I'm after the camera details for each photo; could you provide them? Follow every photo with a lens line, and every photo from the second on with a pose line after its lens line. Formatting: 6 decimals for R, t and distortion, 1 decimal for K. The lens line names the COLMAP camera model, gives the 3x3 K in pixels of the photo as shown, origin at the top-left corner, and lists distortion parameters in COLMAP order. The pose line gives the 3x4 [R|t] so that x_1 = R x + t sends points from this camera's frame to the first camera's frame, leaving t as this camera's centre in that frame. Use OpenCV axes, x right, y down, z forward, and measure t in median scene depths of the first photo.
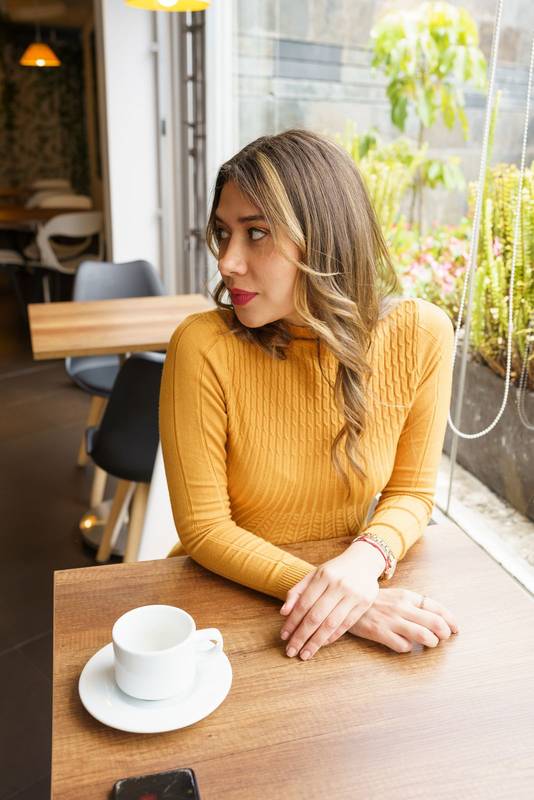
lens RADIAL K [[790.0, 0, 267.0], [0, 790.0, 400.0], [0, 0, 1]] dist [-0.119350, 0.197886]
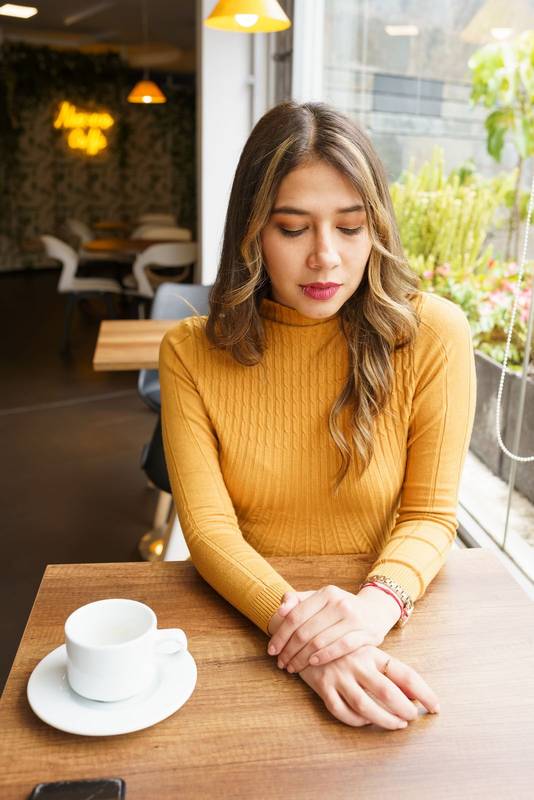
lens RADIAL K [[788.1, 0, 267.0], [0, 788.1, 400.0], [0, 0, 1]] dist [-0.119049, 0.199268]
pose [[0.989450, 0.043748, -0.138111, 0.052349], [-0.051627, 0.997206, -0.053987, 0.024983], [0.135363, 0.060547, 0.988944, 0.036724]]
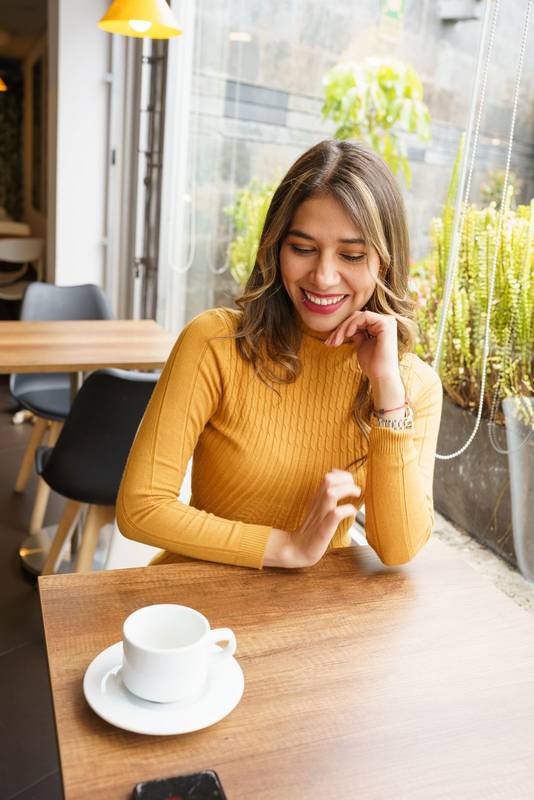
lens RADIAL K [[788.1, 0, 267.0], [0, 788.1, 400.0], [0, 0, 1]] dist [-0.119049, 0.199268]
pose [[0.993936, 0.036445, 0.103741, -0.045657], [-0.030422, 0.997791, -0.059060, 0.023341], [-0.105664, 0.055546, 0.992849, 0.007315]]
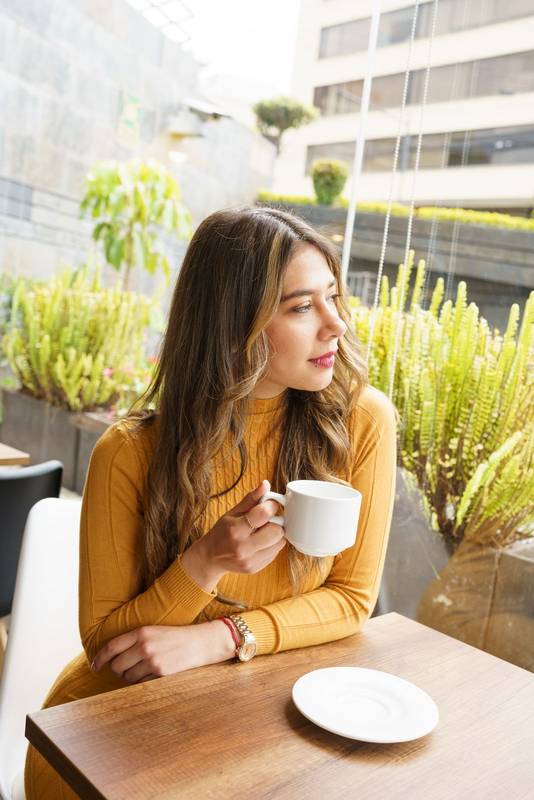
lens RADIAL K [[788.1, 0, 267.0], [0, 788.1, 400.0], [0, 0, 1]] dist [-0.119049, 0.199268]
pose [[0.878512, 0.034736, 0.476457, -0.199353], [0.061336, 0.980897, -0.184606, 0.034042], [-0.473767, 0.191402, 0.859599, 0.086639]]
